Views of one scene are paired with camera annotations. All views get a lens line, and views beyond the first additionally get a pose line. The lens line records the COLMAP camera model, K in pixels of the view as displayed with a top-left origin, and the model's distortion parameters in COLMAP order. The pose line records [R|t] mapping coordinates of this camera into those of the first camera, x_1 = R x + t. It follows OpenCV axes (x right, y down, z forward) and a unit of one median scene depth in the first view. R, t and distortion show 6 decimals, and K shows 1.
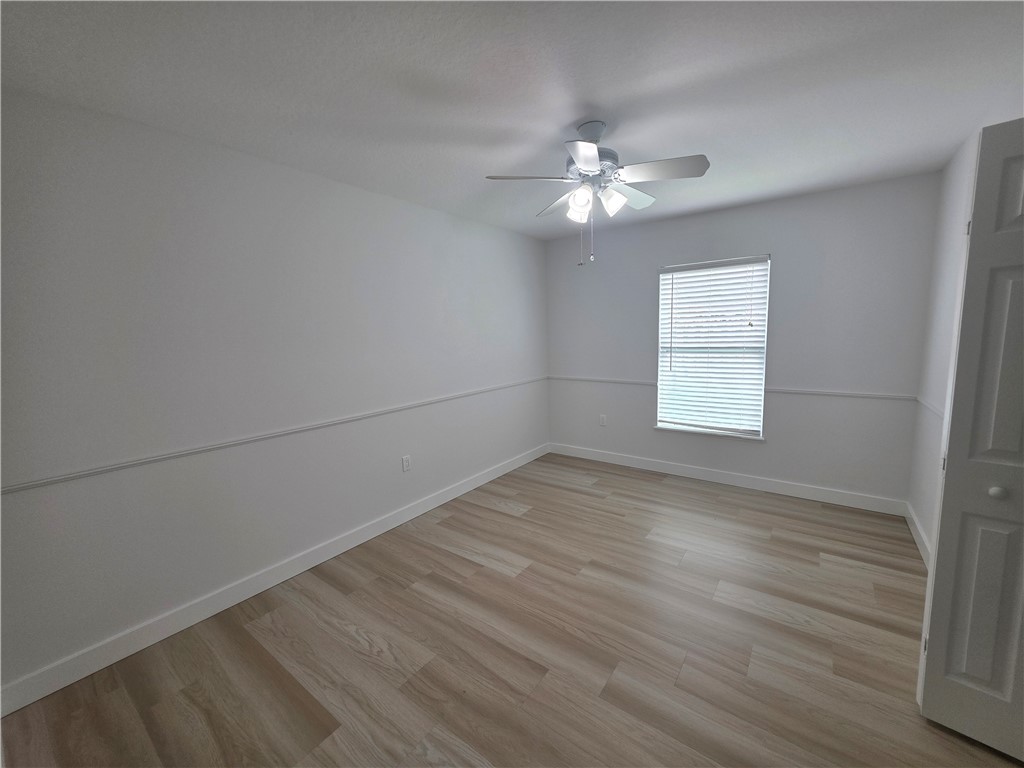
lens RADIAL K [[407.6, 0, 515.6], [0, 407.6, 382.9], [0, 0, 1]] dist [0.001560, -0.000053]
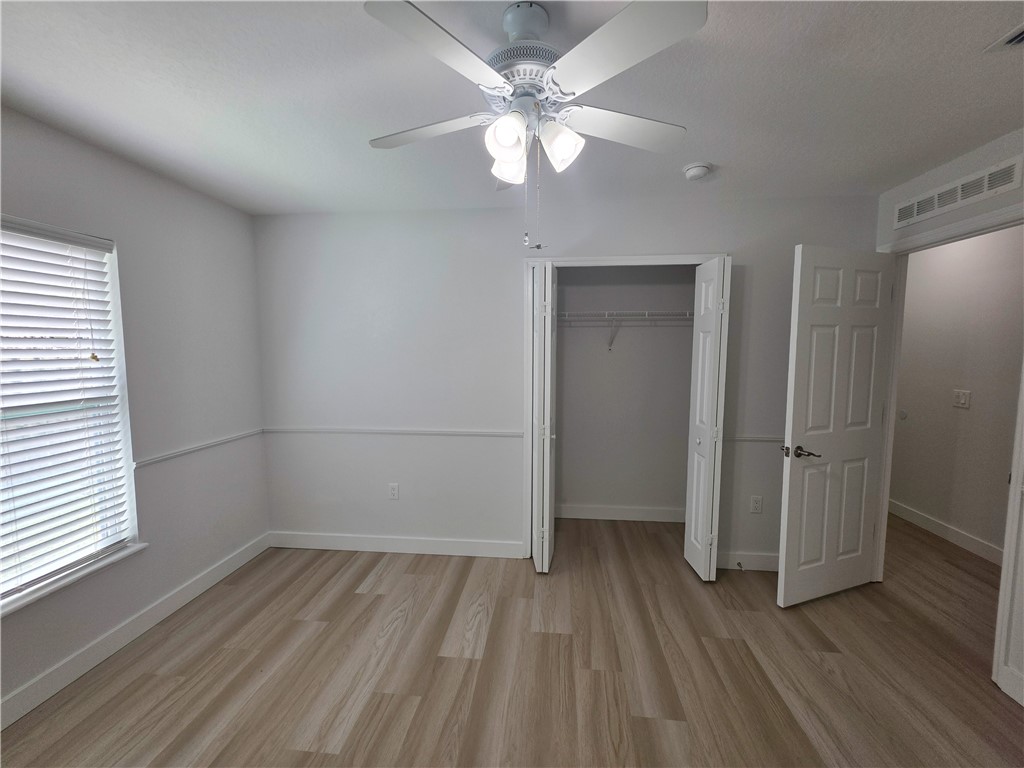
lens RADIAL K [[407.6, 0, 515.6], [0, 407.6, 382.9], [0, 0, 1]] dist [0.001560, -0.000053]
pose [[-0.521889, -0.039049, 0.852119, -0.245911], [0.119517, 0.985750, 0.118372, -0.138325], [-0.844599, 0.163620, -0.509785, 1.044629]]
